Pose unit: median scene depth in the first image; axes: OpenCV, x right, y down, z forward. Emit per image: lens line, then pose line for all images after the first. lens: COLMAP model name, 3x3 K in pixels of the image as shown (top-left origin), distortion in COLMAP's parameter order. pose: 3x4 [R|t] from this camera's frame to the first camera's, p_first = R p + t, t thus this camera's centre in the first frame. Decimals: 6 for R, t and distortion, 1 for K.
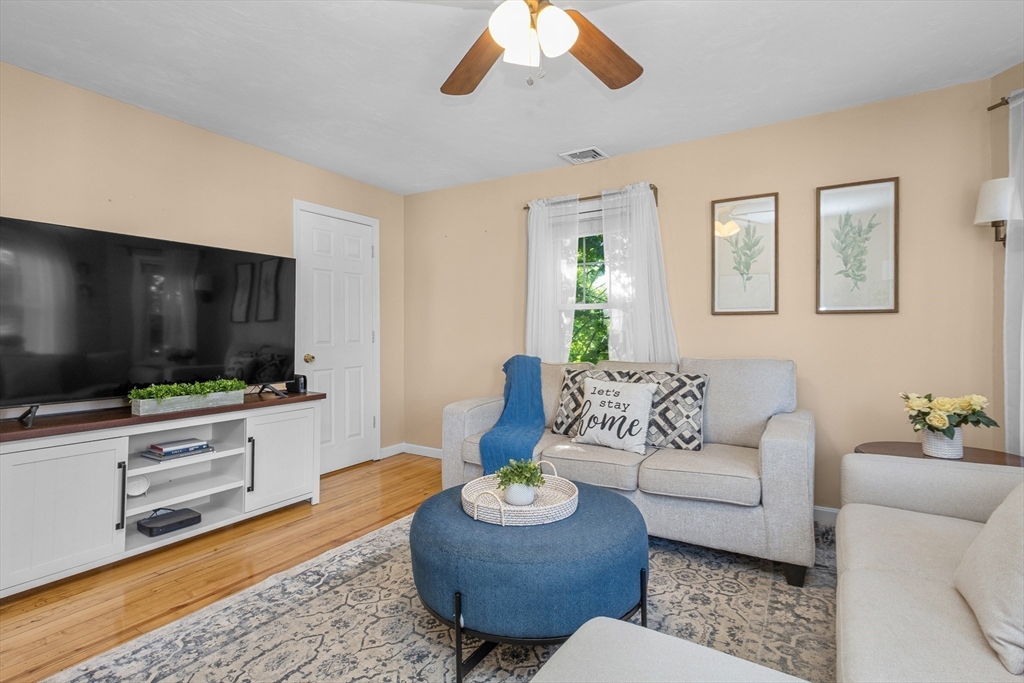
lens RADIAL K [[485.7, 0, 512.0], [0, 485.7, 341.5], [0, 0, 1]] dist [0.003552, -0.000737]
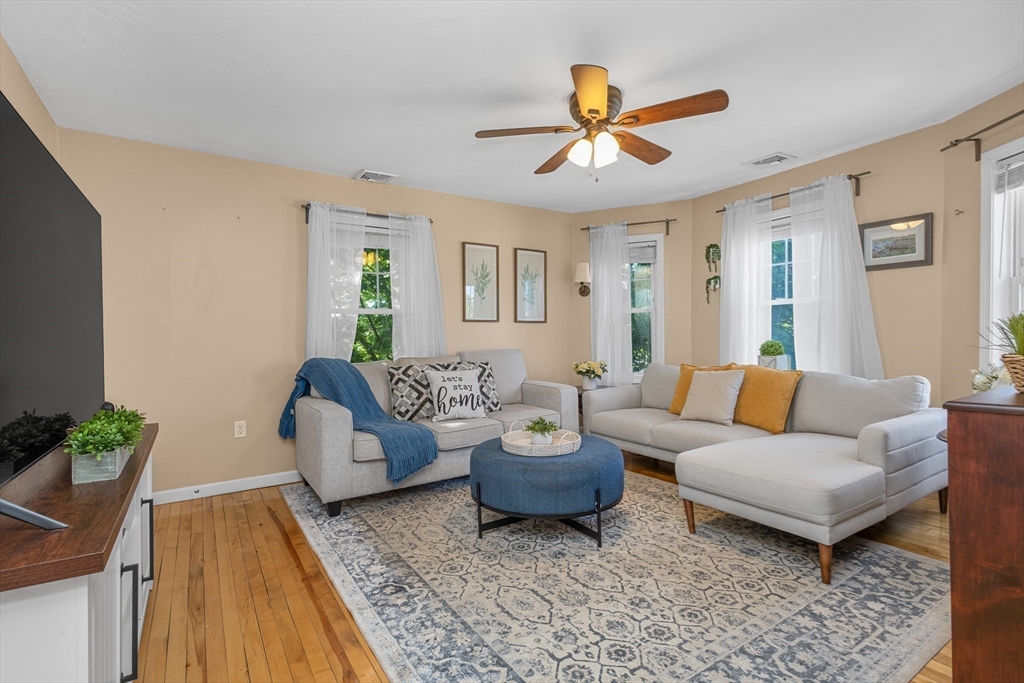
lens RADIAL K [[470.8, 0, 509.2], [0, 470.8, 359.3], [0, 0, 1]] dist [0.000708, -0.000062]
pose [[0.444547, -0.047738, 0.894483, -0.915127], [0.027782, 0.998833, 0.039499, 0.005944], [-0.895325, 0.007291, 0.445355, 0.312575]]
